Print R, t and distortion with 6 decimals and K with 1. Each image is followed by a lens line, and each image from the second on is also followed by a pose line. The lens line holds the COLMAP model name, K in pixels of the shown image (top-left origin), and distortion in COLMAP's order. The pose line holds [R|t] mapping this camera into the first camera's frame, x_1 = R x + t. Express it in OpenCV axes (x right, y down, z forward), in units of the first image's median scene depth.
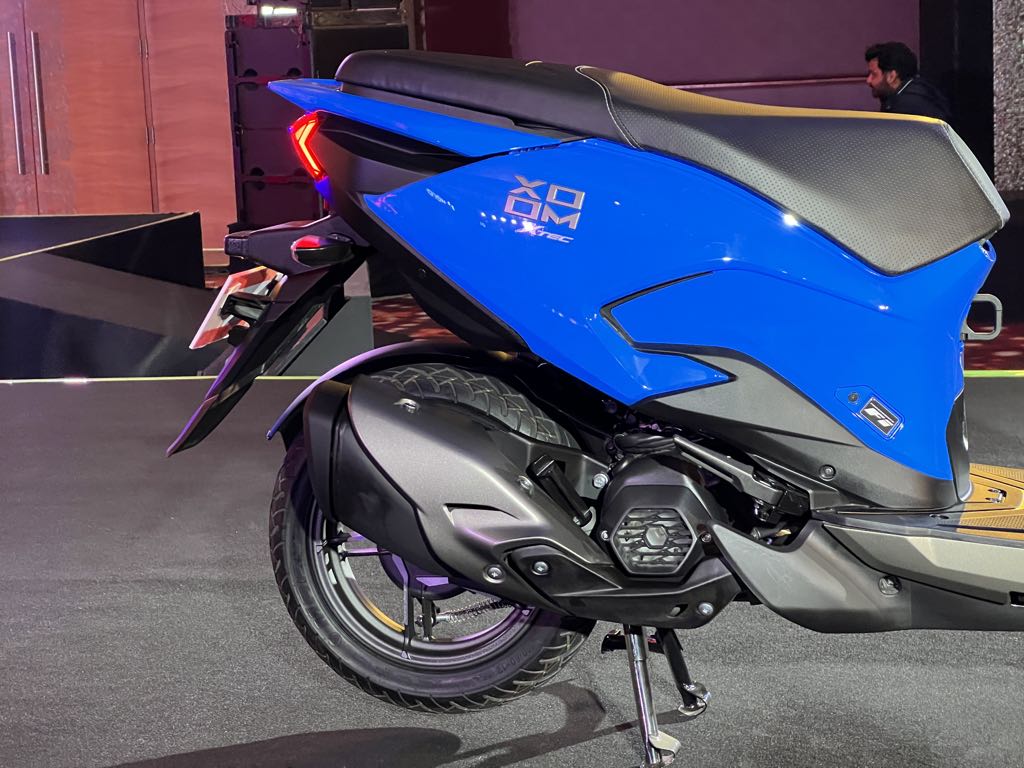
lens RADIAL K [[2502.0, 0, 510.8], [0, 2502.0, 386.2], [0, 0, 1]] dist [0.254774, 0.000000]
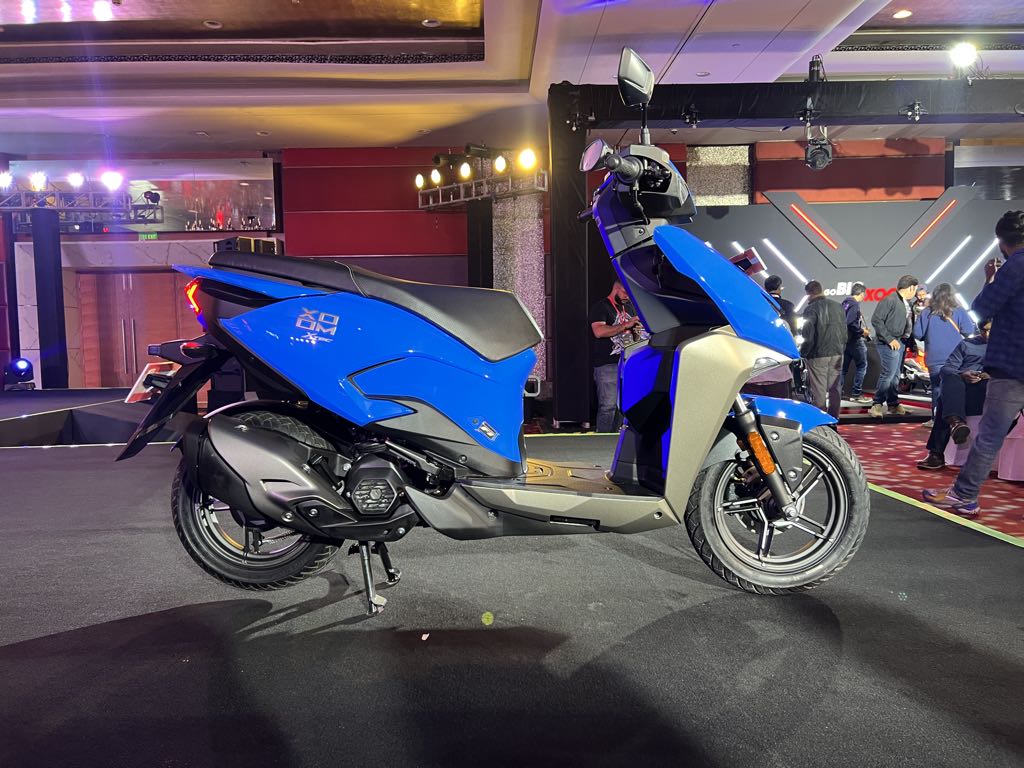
lens RADIAL K [[851.9, 0, 530.3], [0, 851.9, 371.8], [0, 0, 1]] dist [0.046779, -0.023180]
pose [[0.972076, 0.008000, 0.234530, 0.018146], [0.014918, 0.995291, -0.095782, 0.030059], [-0.234191, 0.096606, 0.967379, 0.314390]]
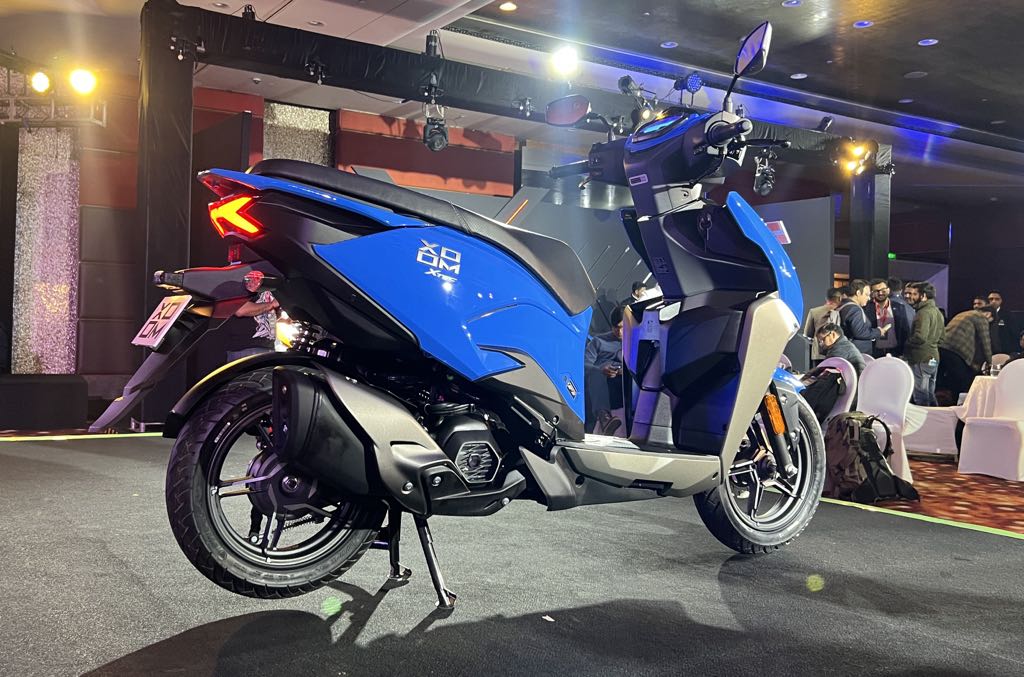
lens RADIAL K [[1029.0, 0, 493.4], [0, 1029.0, 306.3], [0, 0, 1]] dist [0.102292, 0.000000]
pose [[0.695171, 0.074294, 0.714994, -0.433188], [0.047529, 0.987718, -0.148843, 0.060424], [-0.717271, 0.137454, 0.683102, 0.494325]]
